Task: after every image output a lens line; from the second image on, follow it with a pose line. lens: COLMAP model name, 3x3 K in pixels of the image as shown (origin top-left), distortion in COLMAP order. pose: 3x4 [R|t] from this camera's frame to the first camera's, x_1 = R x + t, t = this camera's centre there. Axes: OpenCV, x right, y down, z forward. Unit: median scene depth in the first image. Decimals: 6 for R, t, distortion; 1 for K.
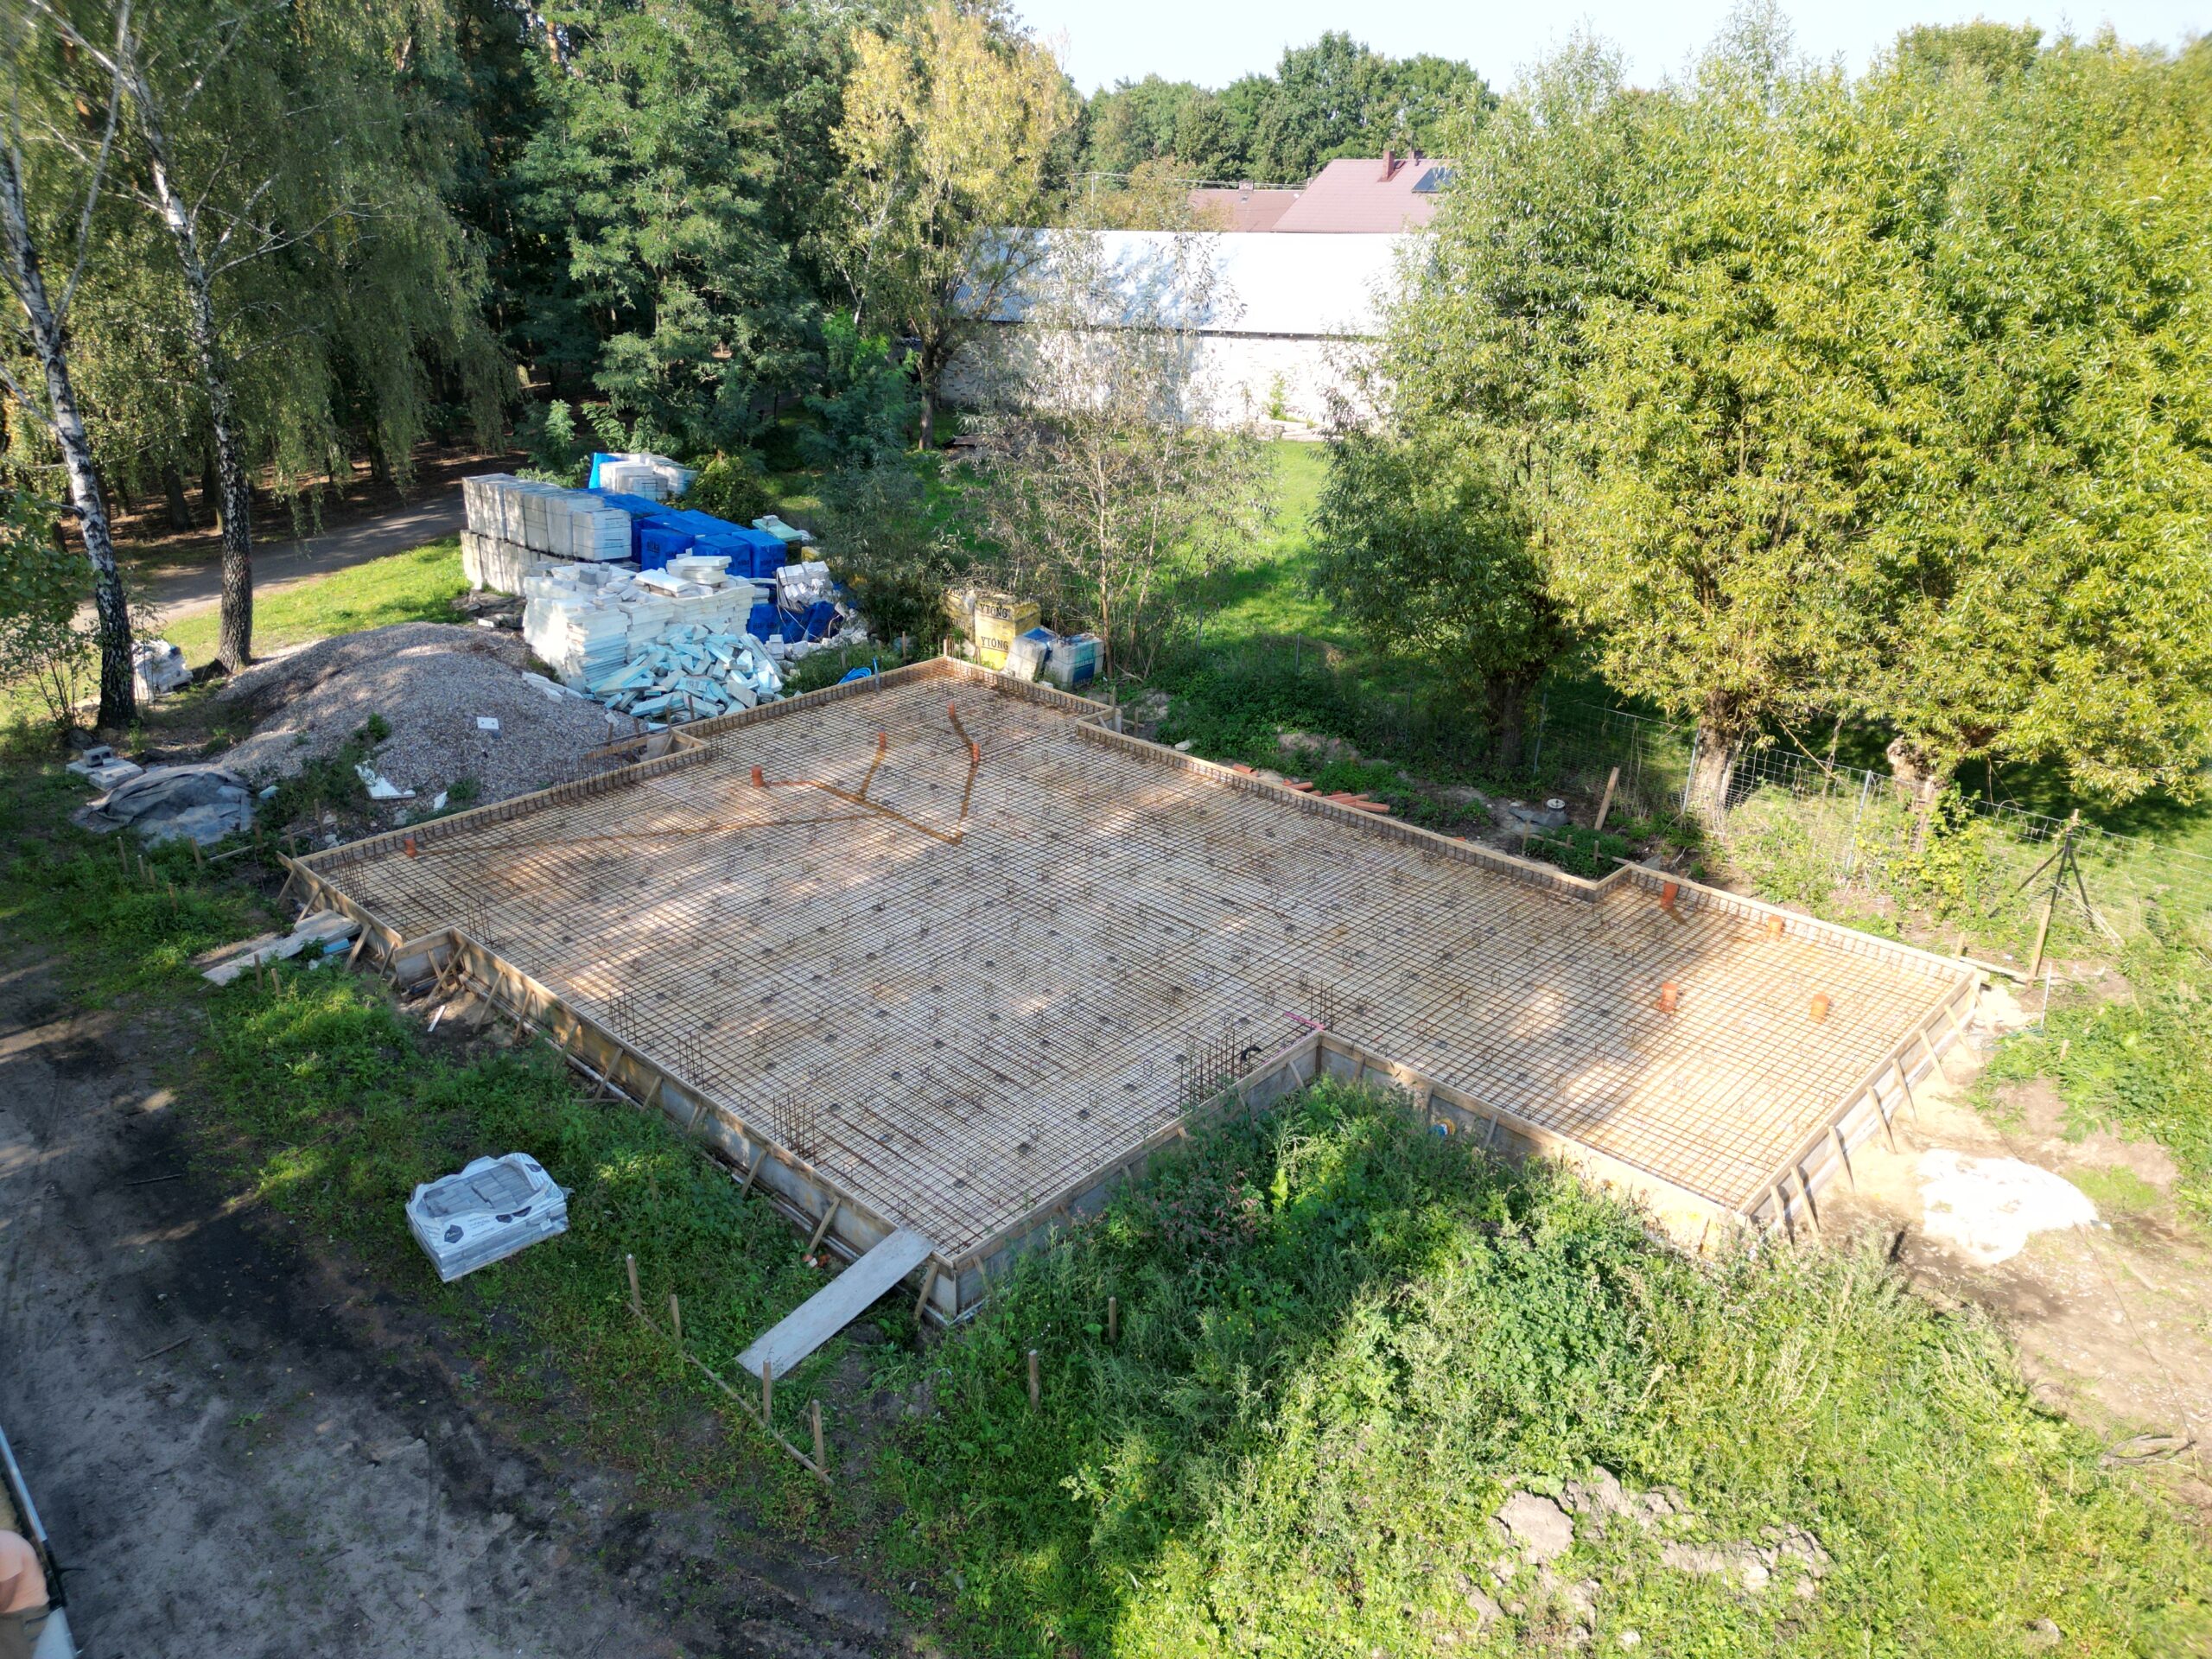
lens RADIAL K [[1540.1, 0, 1106.0], [0, 1540.1, 829.5], [0, 0, 1]] dist [0.081810, -0.080710]
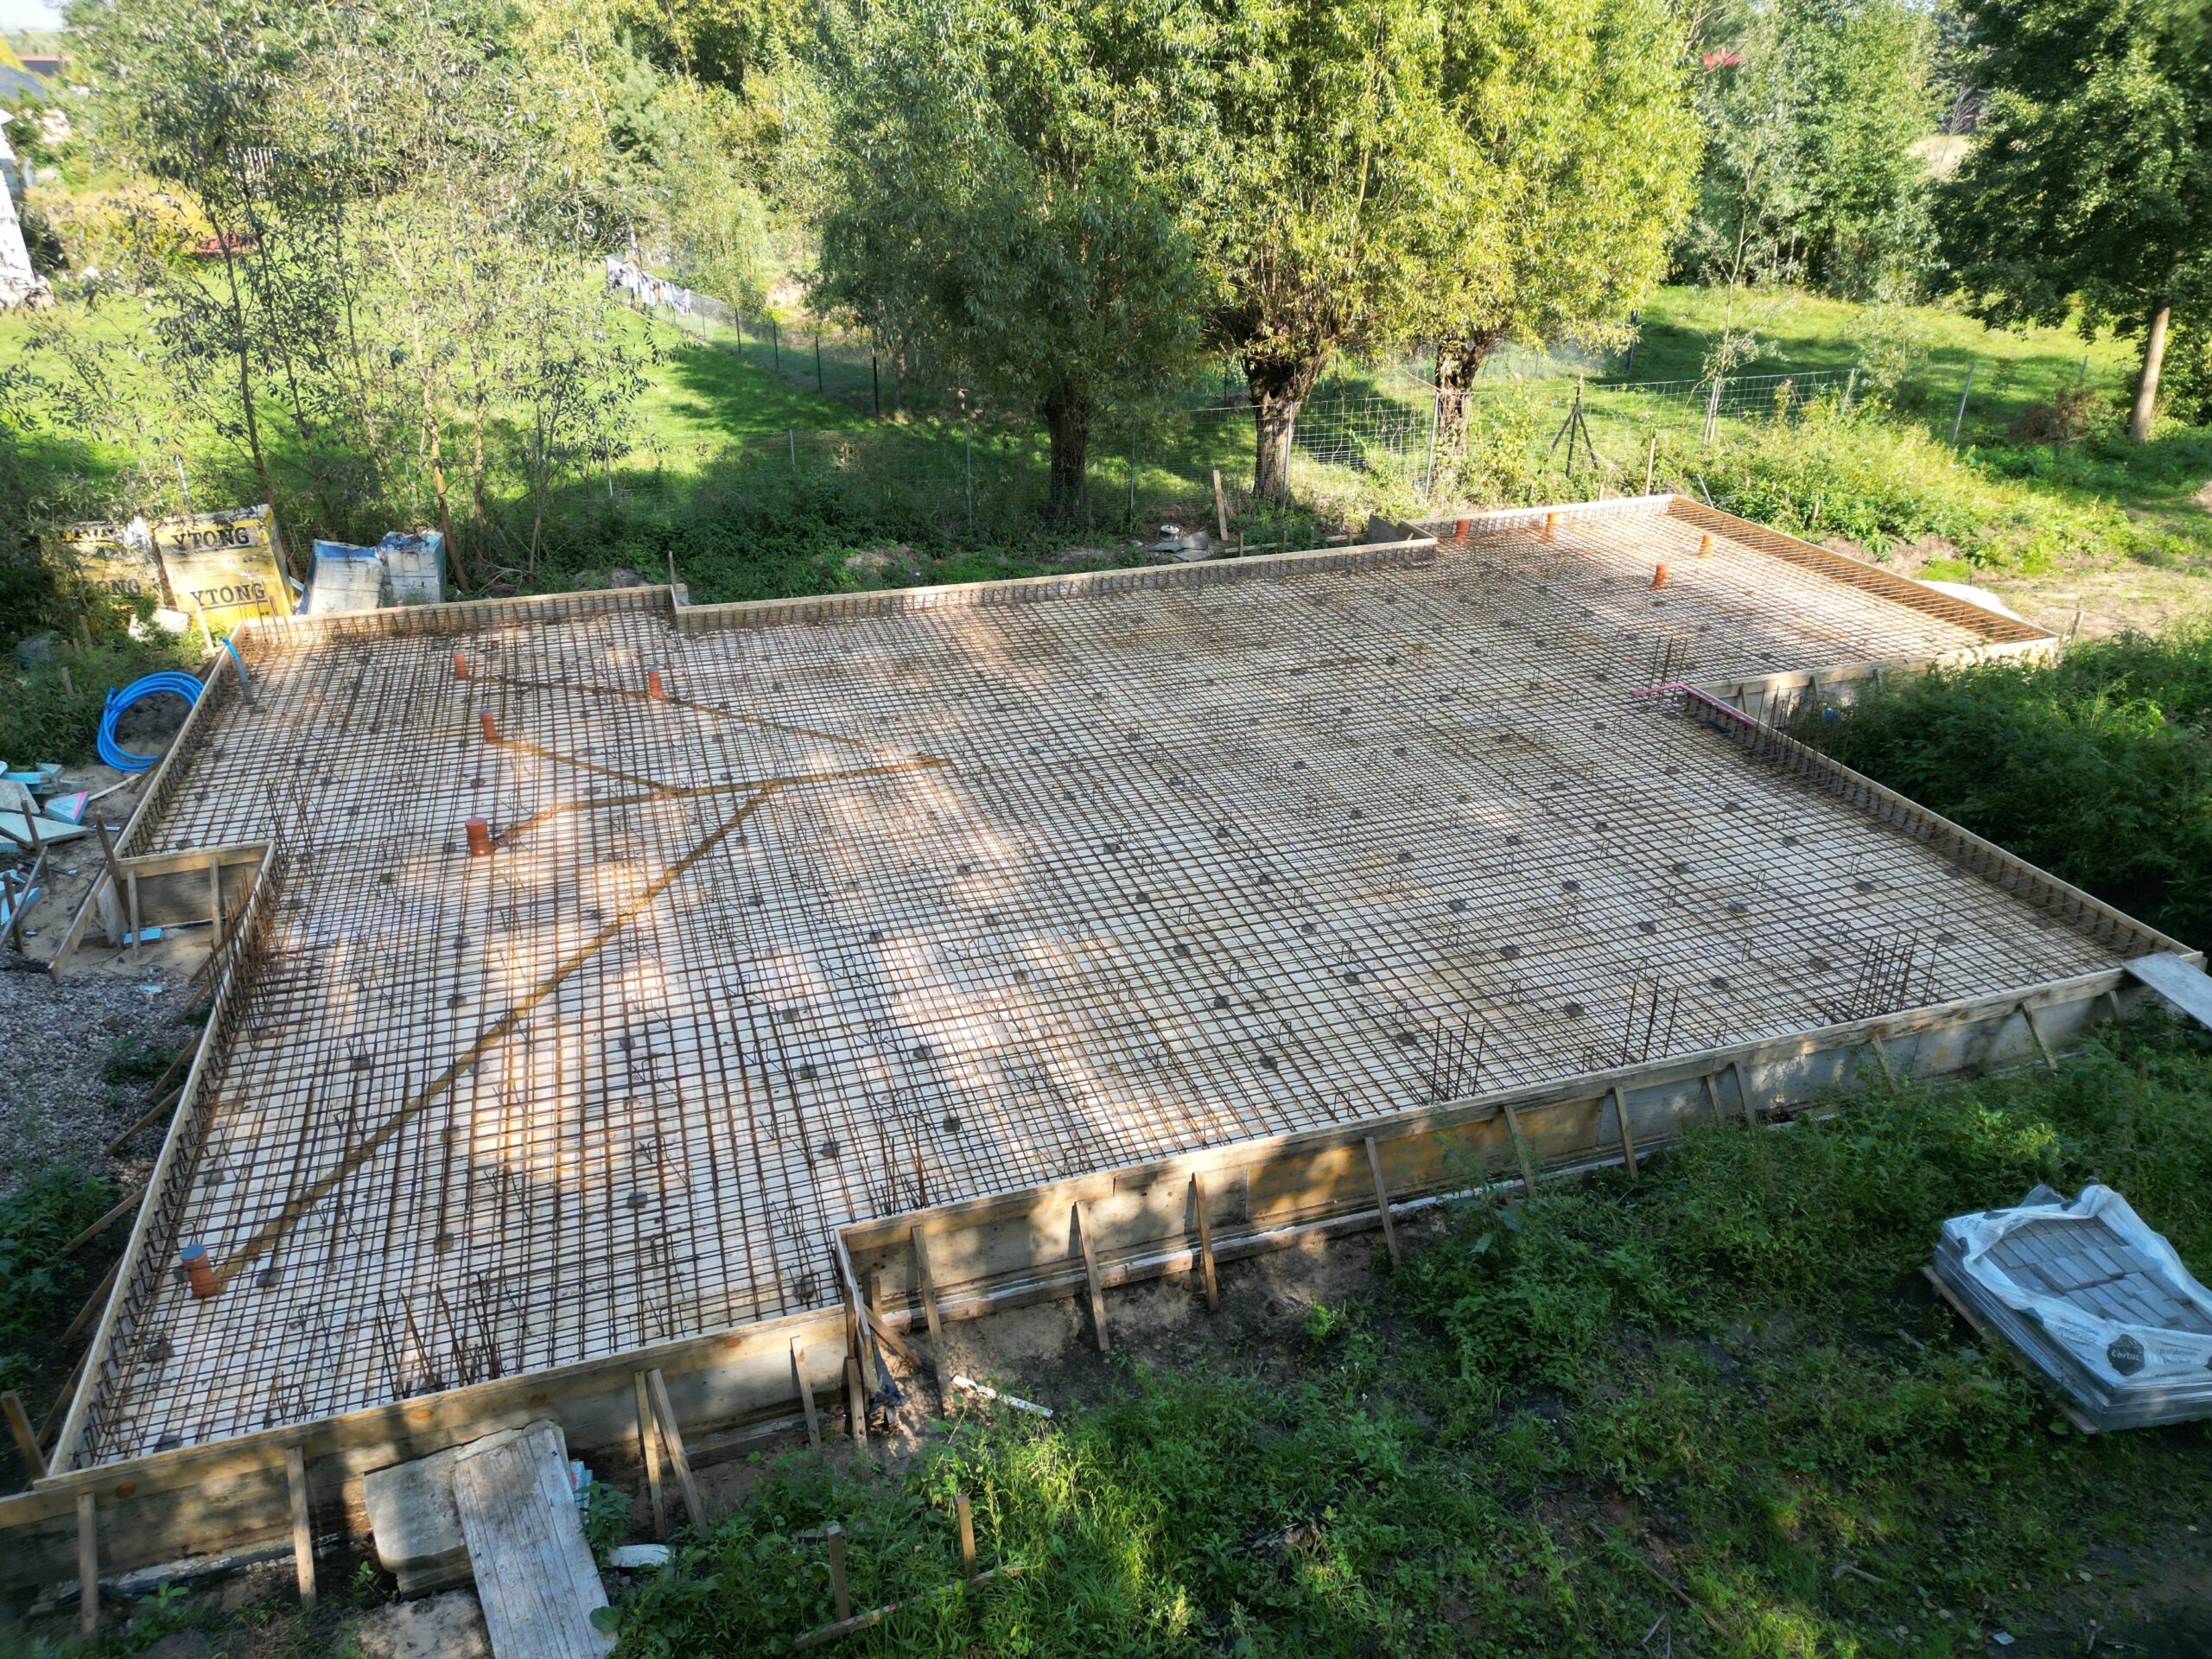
lens RADIAL K [[1560.9, 0, 1106.0], [0, 1560.9, 829.5], [0, 0, 1]] dist [0.048314, -0.078503]
pose [[0.482615, -0.393397, 0.782510, -0.491501], [0.349103, 0.905810, 0.240074, -0.082905], [-0.803249, 0.157313, 0.574494, 0.508496]]
